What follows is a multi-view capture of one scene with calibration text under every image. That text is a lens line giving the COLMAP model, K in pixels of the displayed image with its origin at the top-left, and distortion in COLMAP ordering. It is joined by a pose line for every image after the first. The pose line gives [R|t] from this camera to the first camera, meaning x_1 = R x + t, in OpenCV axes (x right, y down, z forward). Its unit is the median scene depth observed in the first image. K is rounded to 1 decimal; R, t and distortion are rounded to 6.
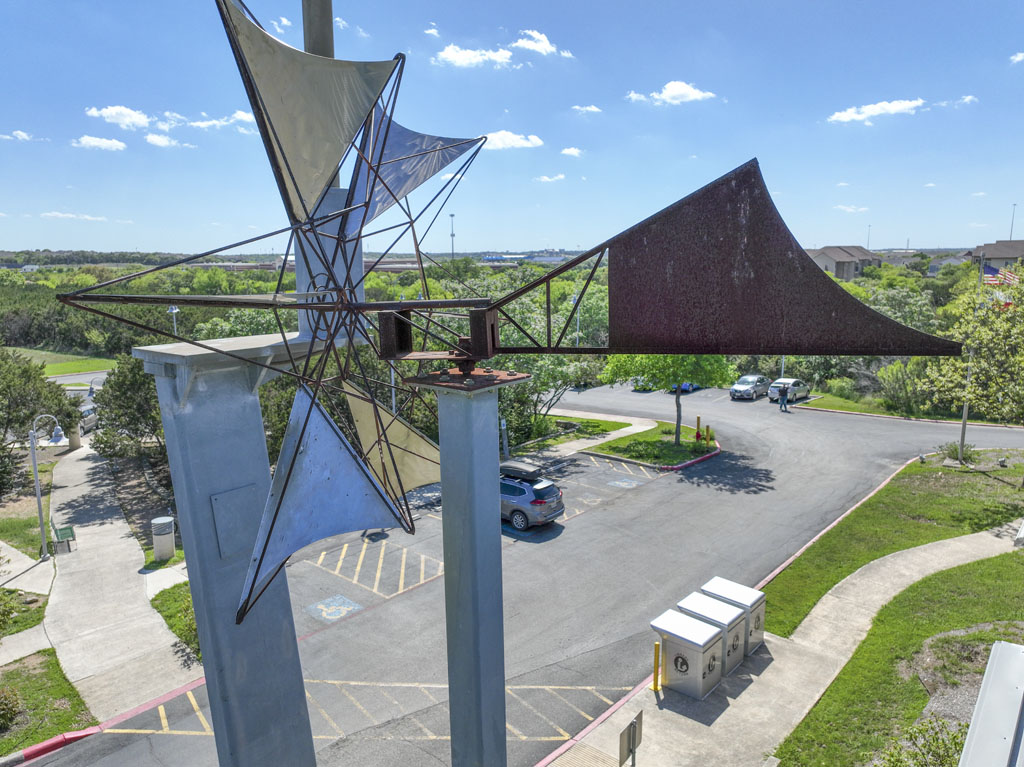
lens RADIAL K [[723.7, 0, 511.9], [0, 723.7, 384.8], [0, 0, 1]] dist [-0.004136, 0.022362]
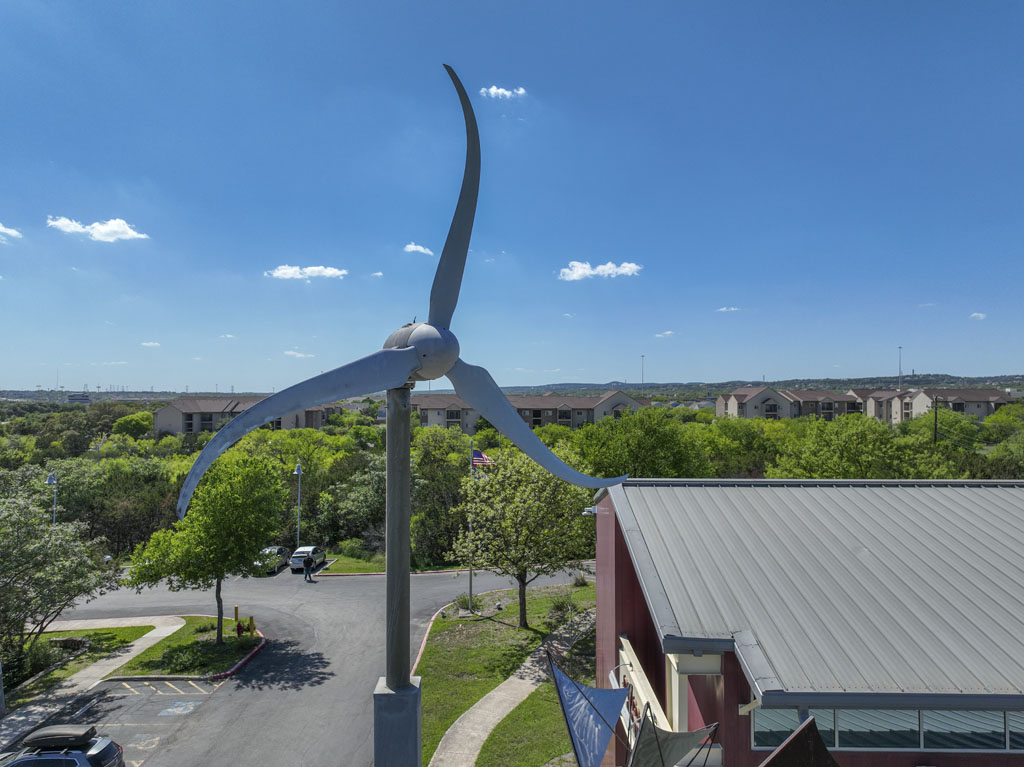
lens RADIAL K [[723.7, 0, 510.9], [0, 723.7, 382.6], [0, 0, 1]] dist [-0.004136, 0.022362]
pose [[0.758850, 0.013906, 0.651117, -0.110968], [0.113347, 0.981694, -0.153068, -0.069054], [-0.641326, 0.189958, 0.743382, -0.011449]]
